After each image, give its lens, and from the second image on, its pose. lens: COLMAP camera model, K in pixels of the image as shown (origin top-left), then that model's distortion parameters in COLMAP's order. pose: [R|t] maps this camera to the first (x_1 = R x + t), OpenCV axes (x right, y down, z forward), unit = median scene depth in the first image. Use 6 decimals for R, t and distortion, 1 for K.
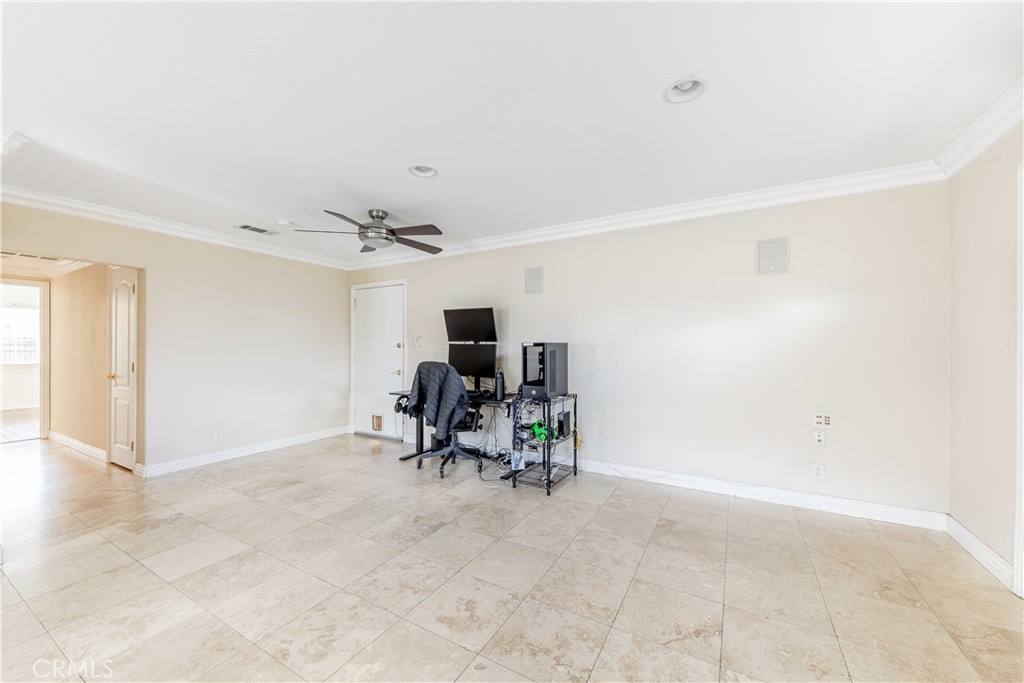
lens RADIAL K [[385.8, 0, 496.8], [0, 385.8, 341.6], [0, 0, 1]] dist [-0.001356, -0.000305]
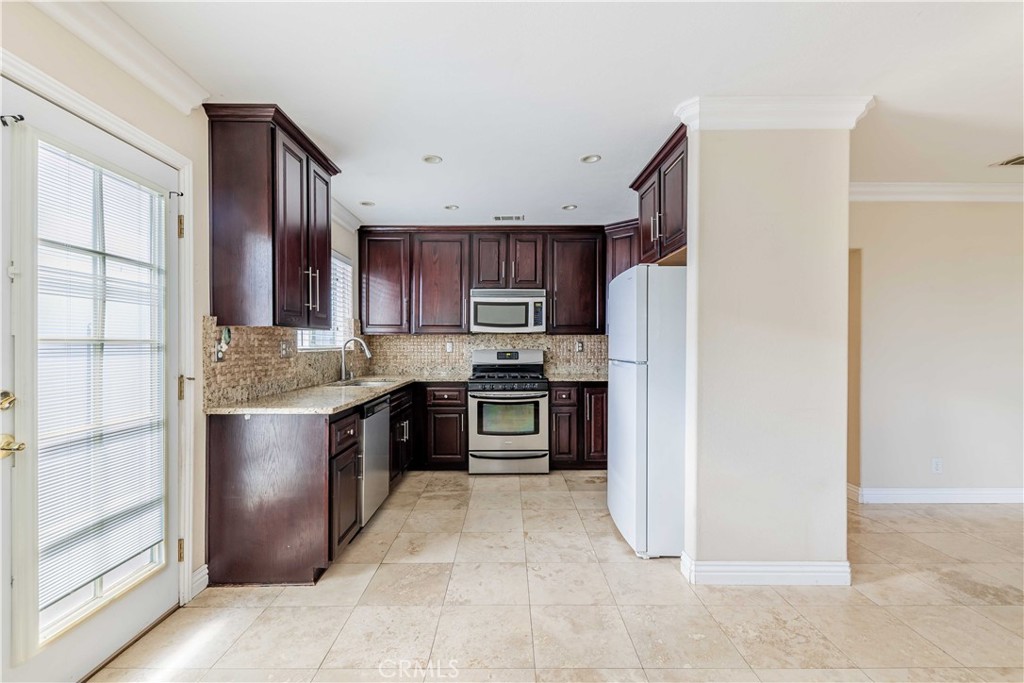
lens RADIAL K [[455.2, 0, 512.0], [0, 455.2, 341.5], [0, 0, 1]] dist [-0.000968, -0.000392]
pose [[0.527454, -0.001820, -0.849582, -0.622605], [0.005367, 0.999985, 0.001190, 0.010999], [0.849567, -0.005187, 0.527456, -0.164914]]
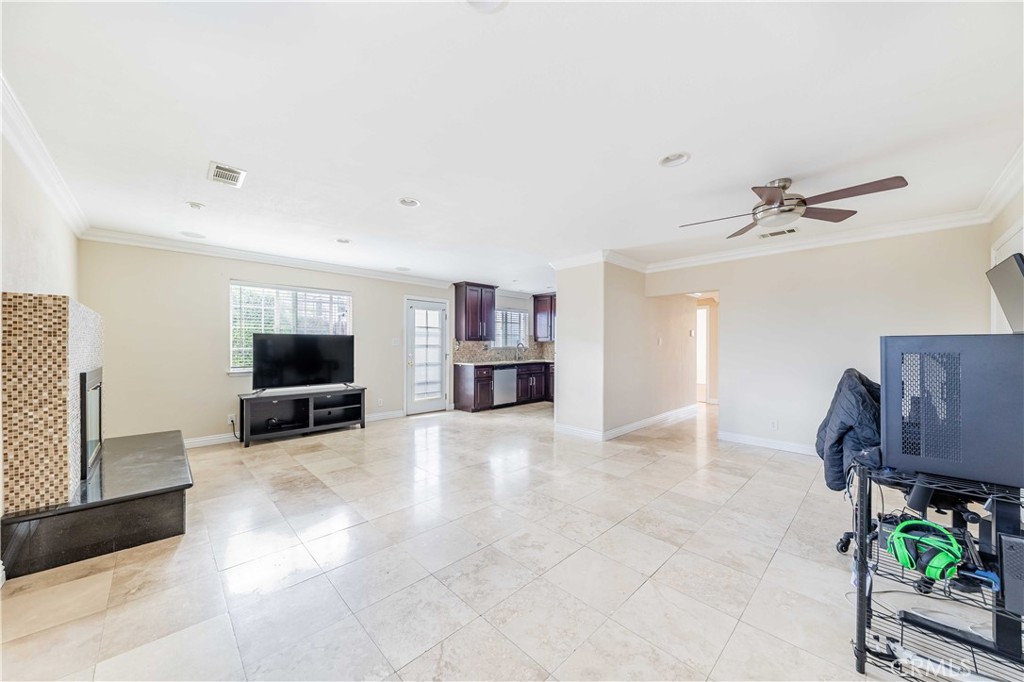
lens RADIAL K [[371.7, 0, 512.0], [0, 371.7, 341.0], [0, 0, 1]] dist [-0.000395, -0.000047]
pose [[-0.255111, -0.007940, -0.966879, 0.810669], [0.008477, 0.999909, -0.010448, 0.009250], [0.966875, -0.010862, -0.255020, 0.874410]]
